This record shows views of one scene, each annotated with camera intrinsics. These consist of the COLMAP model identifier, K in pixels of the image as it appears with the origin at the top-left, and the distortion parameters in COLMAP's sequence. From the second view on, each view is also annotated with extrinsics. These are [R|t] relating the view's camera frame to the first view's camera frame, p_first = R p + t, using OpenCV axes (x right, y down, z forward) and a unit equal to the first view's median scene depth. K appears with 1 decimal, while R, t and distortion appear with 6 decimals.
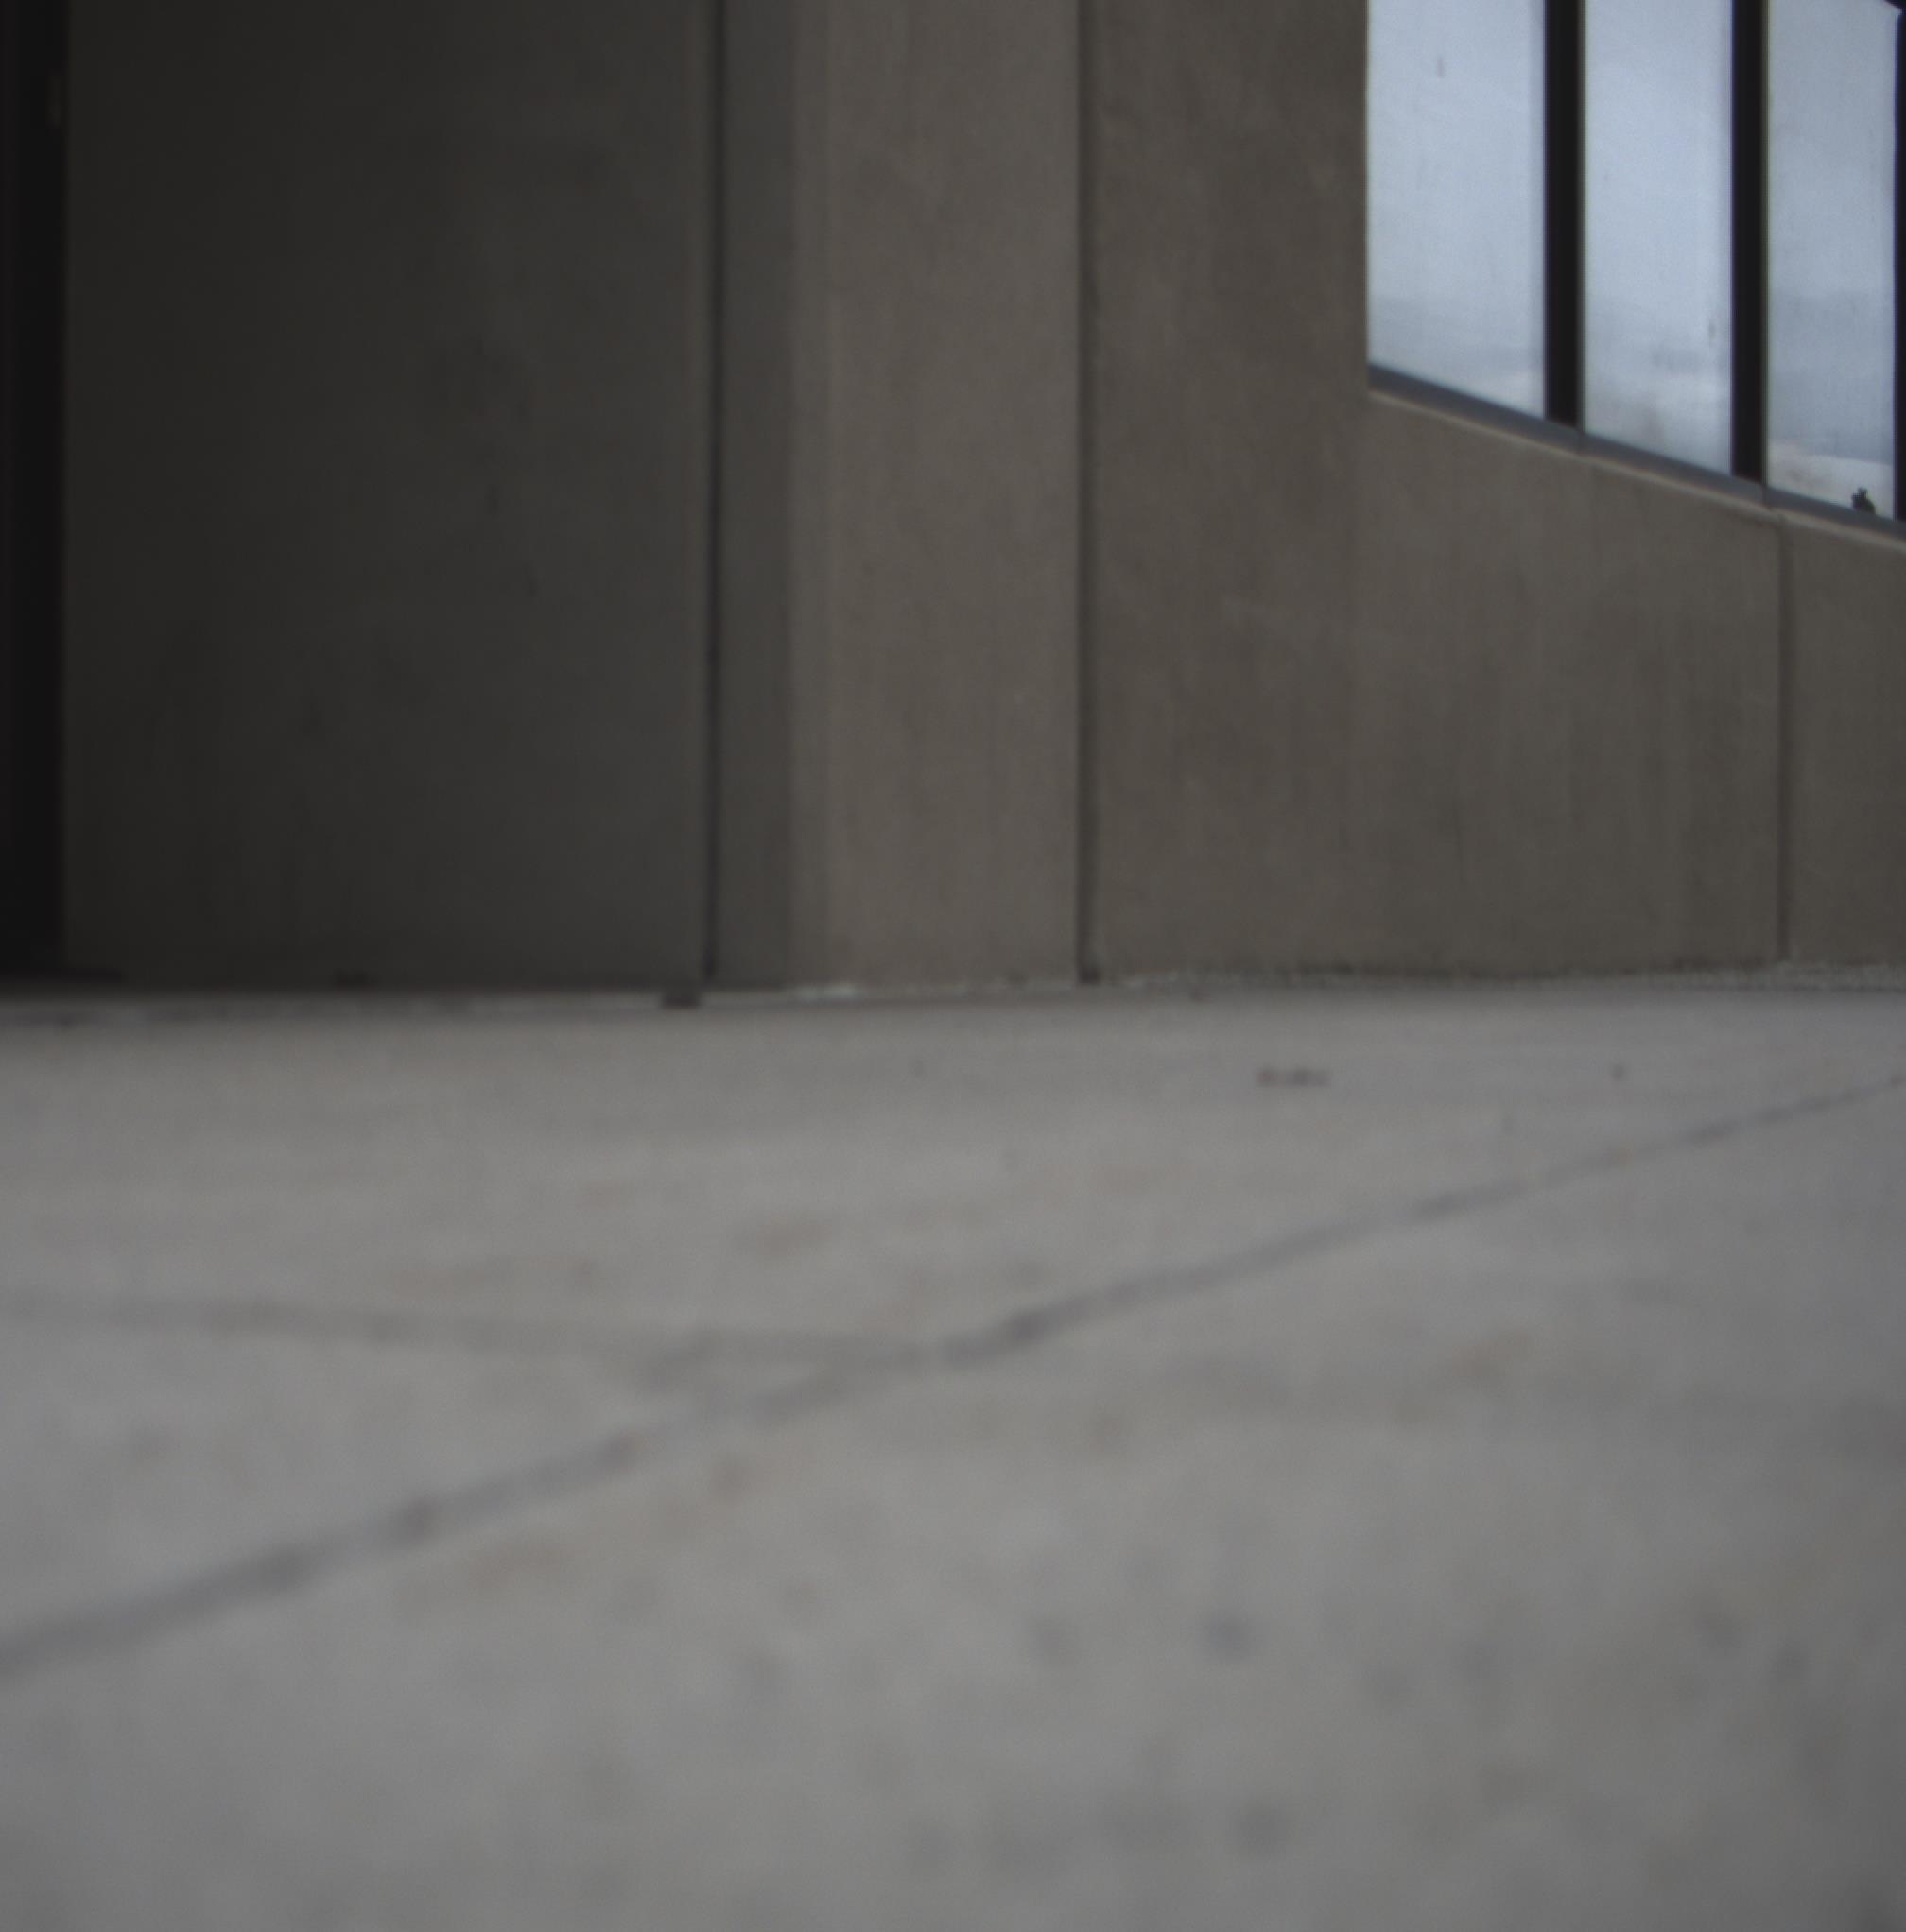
lens RADIAL K [[4405.4, 0, 747.3], [0, 4405.4, 880.7], [0, 0, 1]] dist [-0.162420, 1.039644]
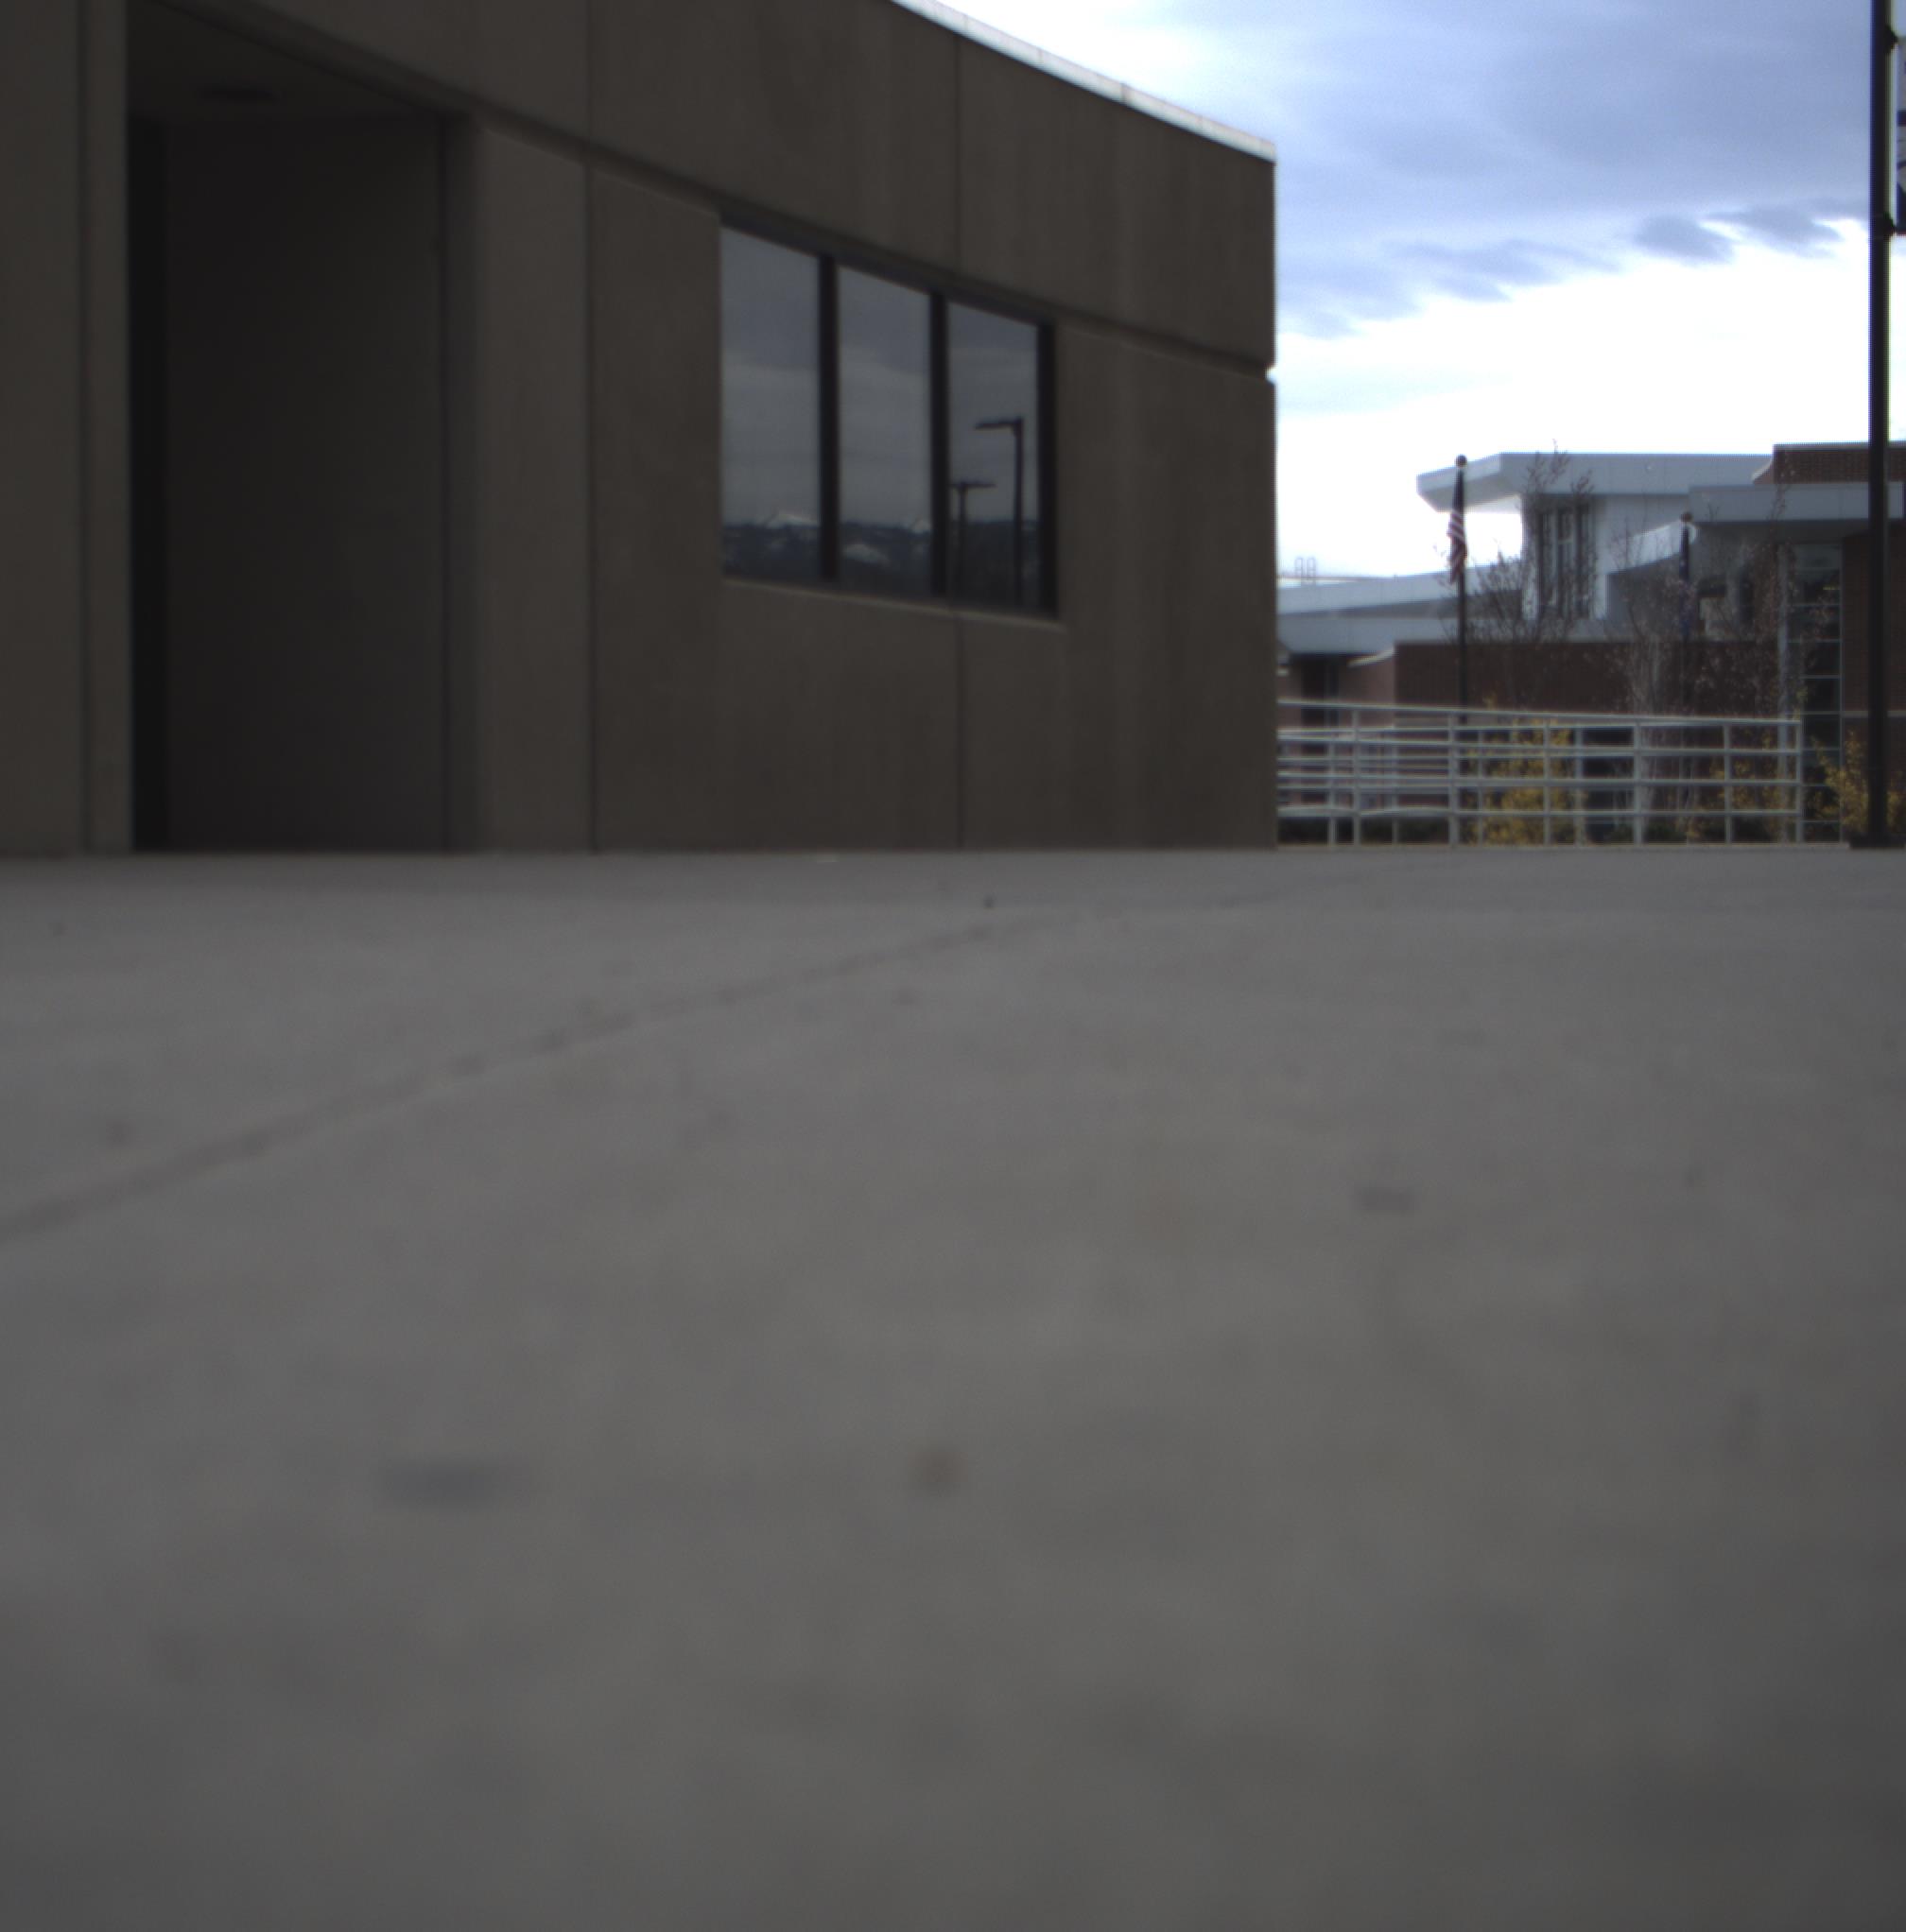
lens RADIAL K [[4405.4, 0, 747.3], [0, 4405.4, 880.7], [0, 0, 1]] dist [-0.162420, 1.039644]
pose [[0.993609, -0.009455, 0.112484, -0.106492], [0.007663, 0.999837, 0.016352, 0.000669], [-0.112620, -0.015386, 0.993519, -1.346178]]
